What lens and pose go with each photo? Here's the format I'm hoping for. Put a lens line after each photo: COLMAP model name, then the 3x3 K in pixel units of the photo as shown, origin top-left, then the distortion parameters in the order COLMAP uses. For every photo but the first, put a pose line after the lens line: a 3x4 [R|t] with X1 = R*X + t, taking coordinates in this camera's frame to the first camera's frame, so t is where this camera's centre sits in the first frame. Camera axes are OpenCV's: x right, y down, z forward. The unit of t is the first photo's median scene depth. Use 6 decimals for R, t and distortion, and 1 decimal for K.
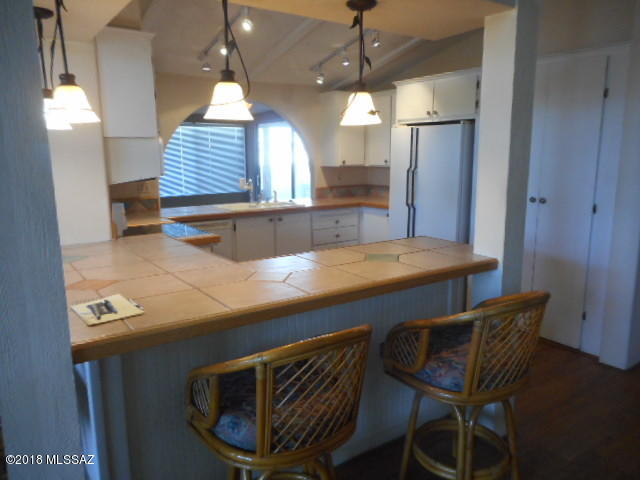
lens RADIAL K [[480.8, 0, 320.6], [0, 480.8, 239.2], [0, 0, 1]] dist [0.004715, 0.002591]
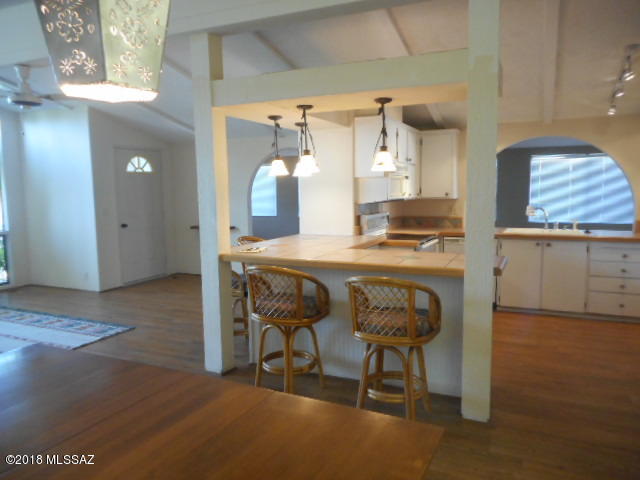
lens RADIAL K [[480.8, 0, 320.6], [0, 480.8, 239.2], [0, 0, 1]] dist [0.004715, 0.002591]
pose [[0.509724, 0.097191, -0.854830, 0.673029], [-0.143388, 0.989299, 0.026980, -0.010899], [0.848305, 0.108820, 0.518206, -0.001062]]
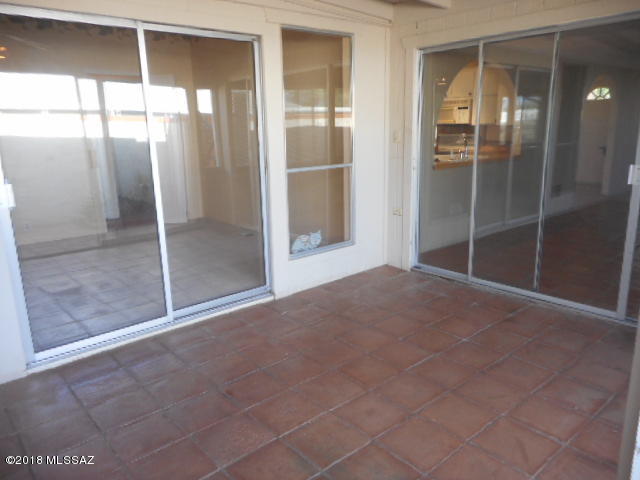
lens RADIAL K [[480.8, 0, 320.6], [0, 480.8, 239.2], [0, 0, 1]] dist [0.004715, 0.002591]
pose [[-0.991833, 0.056976, -0.114110, 0.419669], [0.006470, 0.915998, 0.401130, -0.440402], [0.127380, 0.397115, -0.908886, 2.561084]]
